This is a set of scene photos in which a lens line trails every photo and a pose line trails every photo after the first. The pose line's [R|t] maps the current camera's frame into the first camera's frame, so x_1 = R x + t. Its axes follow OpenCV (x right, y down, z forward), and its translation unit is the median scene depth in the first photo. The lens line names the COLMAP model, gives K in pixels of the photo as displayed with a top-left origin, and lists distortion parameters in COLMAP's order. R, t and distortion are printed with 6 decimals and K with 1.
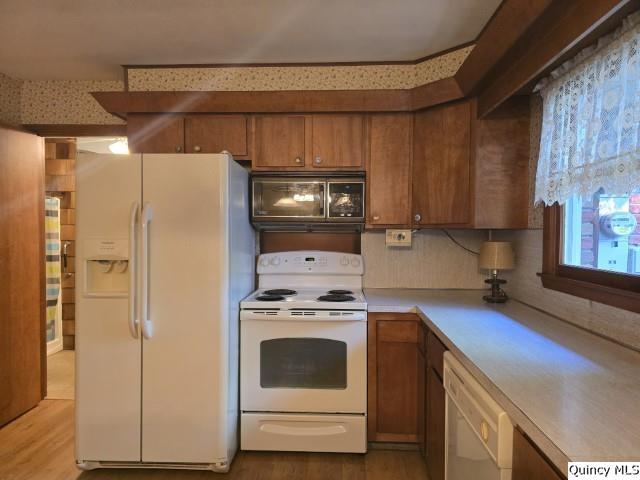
lens RADIAL K [[419.4, 0, 320.0], [0, 419.4, 240.0], [0, 0, 1]] dist [0.037799, -0.002835]
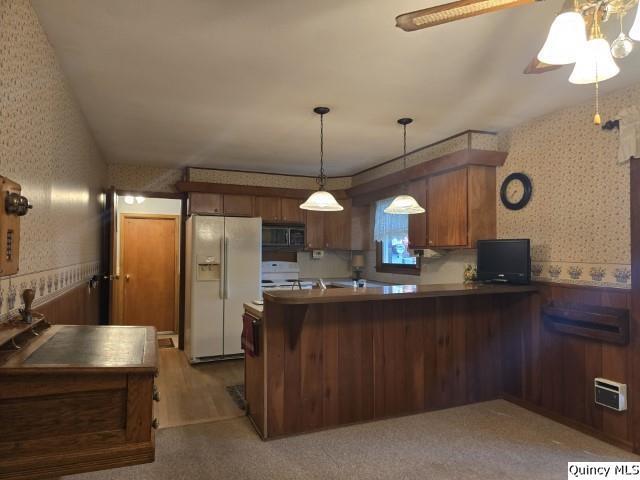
lens RADIAL K [[419.4, 0, 320.0], [0, 419.4, 240.0], [0, 0, 1]] dist [0.037799, -0.002835]
pose [[0.911984, 0.011318, 0.410070, -0.787707], [0.008759, 0.998854, -0.047049, 0.026786], [-0.410133, 0.046500, 0.910840, -1.135859]]
